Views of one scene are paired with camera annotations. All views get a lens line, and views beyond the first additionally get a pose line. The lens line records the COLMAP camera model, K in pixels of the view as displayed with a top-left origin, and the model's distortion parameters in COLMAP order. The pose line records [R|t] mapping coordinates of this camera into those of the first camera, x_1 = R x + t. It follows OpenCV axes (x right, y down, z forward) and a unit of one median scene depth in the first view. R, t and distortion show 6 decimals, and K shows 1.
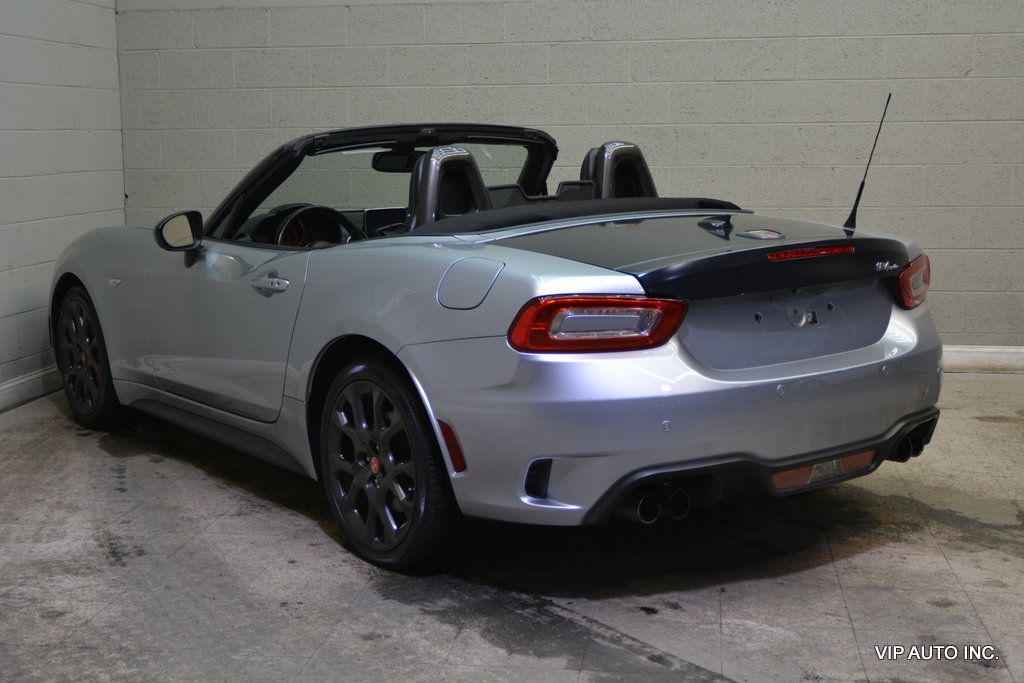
lens RADIAL K [[1354.8, 0, 513.1], [0, 1354.8, 340.9], [0, 0, 1]] dist [-0.011528, 0.009283]
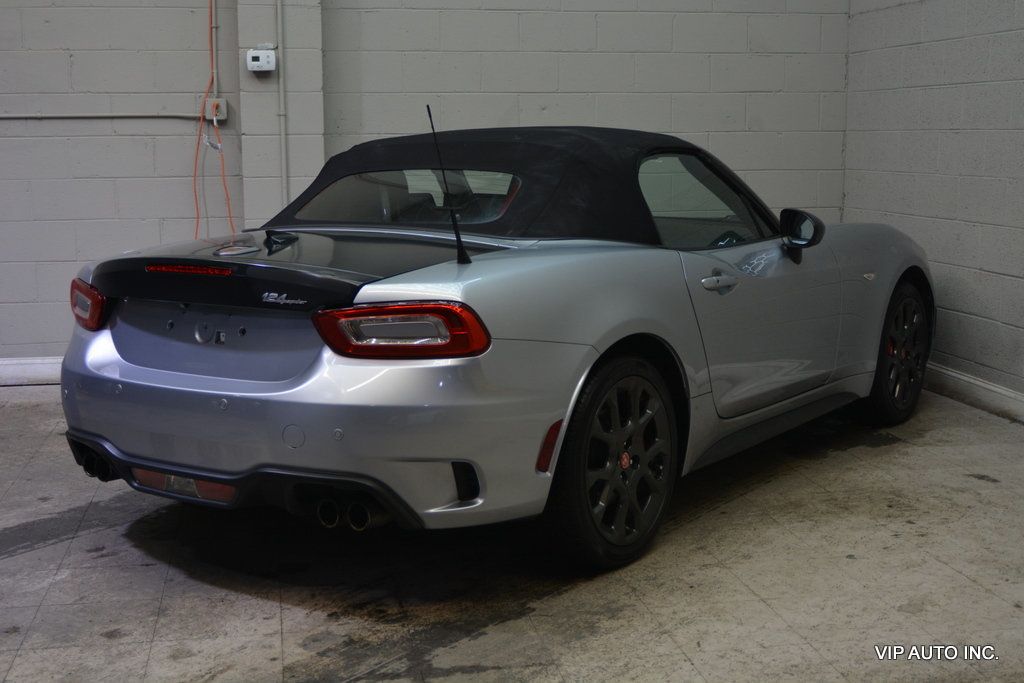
lens RADIAL K [[1342.1, 0, 513.8], [0, 1342.1, 340.6], [0, 0, 1]] dist [-0.011345, -0.000626]
pose [[0.315064, 0.150470, -0.937066, 1.143130], [-0.137763, 0.984145, 0.111711, -0.146155], [0.939019, 0.093897, 0.330798, 0.825838]]
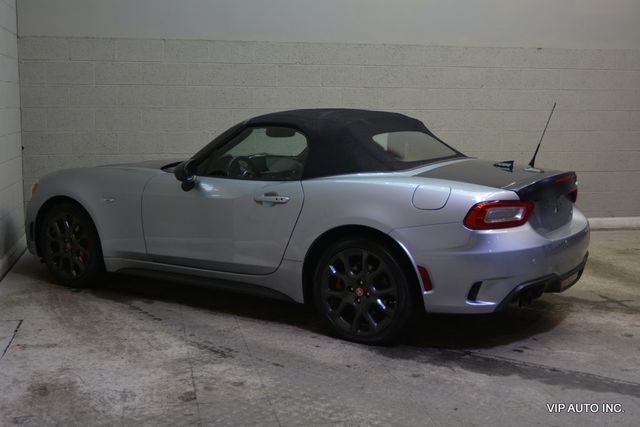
lens RADIAL K [[776.9, 0, 319.1], [0, 776.9, 213.3], [0, 0, 1]] dist [-0.013773, -0.017695]
pose [[0.937255, -0.032955, 0.347083, -0.525255], [0.037344, 0.999285, -0.005963, -0.015500], [-0.346638, 0.018551, 0.937815, -0.018246]]
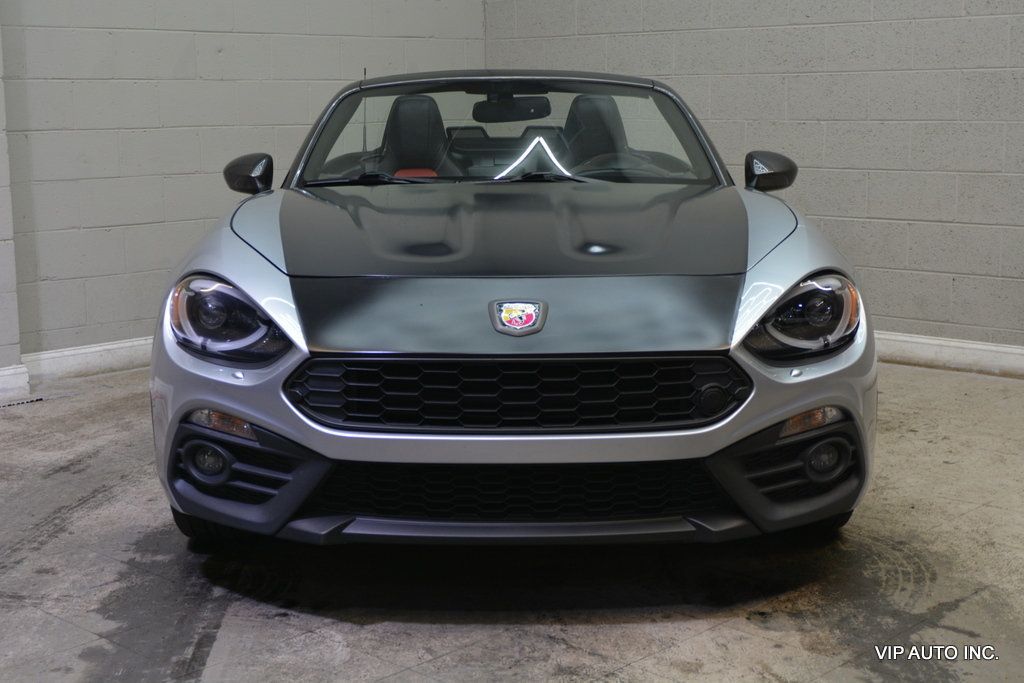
lens RADIAL K [[1455.1, 0, 512.5], [0, 1455.1, 342.8], [0, 0, 1]] dist [-0.017754, -0.018150]
pose [[0.815378, 0.096291, -0.570865, 0.670672], [-0.083521, 0.995321, 0.048592, -0.030898], [0.572873, 0.008058, 0.819605, 0.250994]]
